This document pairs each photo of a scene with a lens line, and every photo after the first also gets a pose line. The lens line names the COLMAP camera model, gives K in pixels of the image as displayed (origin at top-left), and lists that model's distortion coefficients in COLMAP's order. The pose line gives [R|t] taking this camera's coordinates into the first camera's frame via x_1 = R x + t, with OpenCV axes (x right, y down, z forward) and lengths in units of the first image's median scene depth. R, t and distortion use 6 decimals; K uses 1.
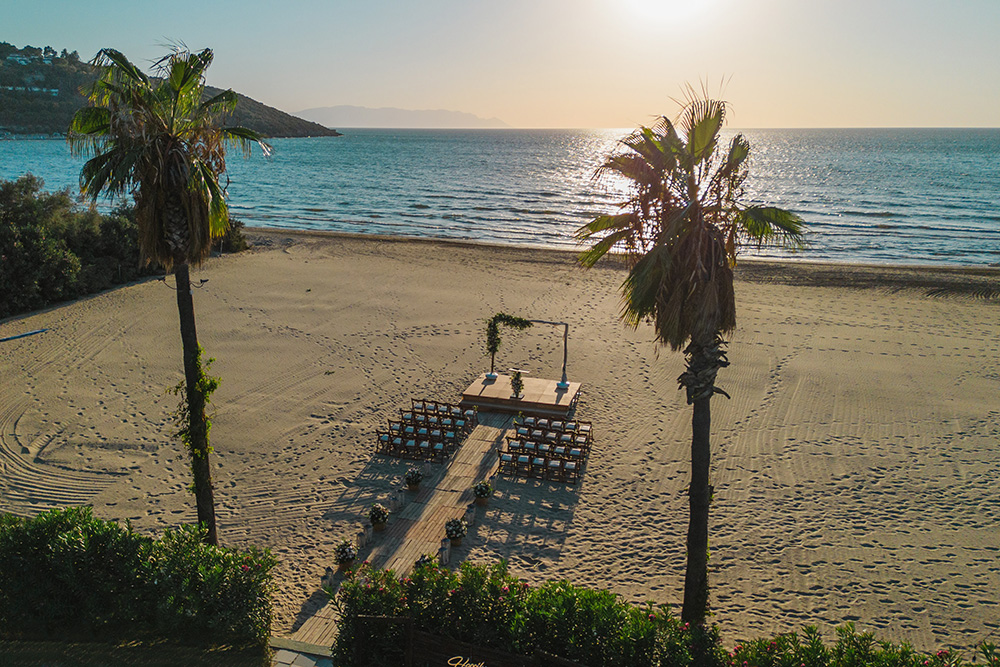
lens RADIAL K [[848.9, 0, 448.3], [0, 848.9, 339.8], [0, 0, 1]] dist [0.086288, -0.088748]
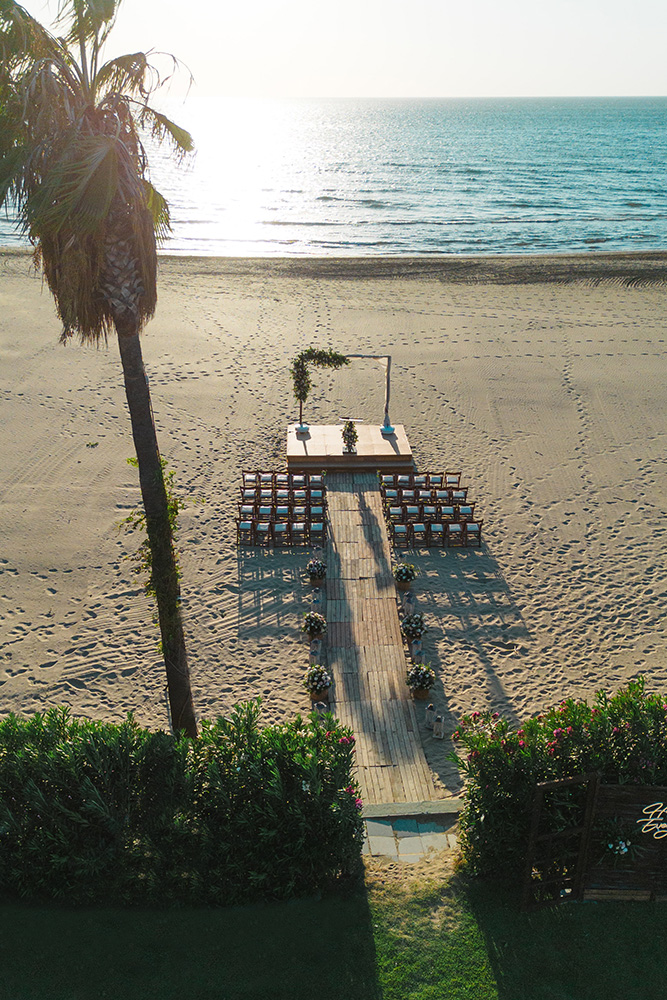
lens RADIAL K [[868.9, 0, 345.3], [0, 868.9, 606.7], [0, 0, 1]] dist [0.086845, -0.057298]
pose [[0.938969, -0.175765, 0.295708, -0.250753], [0.087260, 0.953196, 0.289488, -0.045327], [-0.332749, -0.246017, 0.910359, 0.183679]]
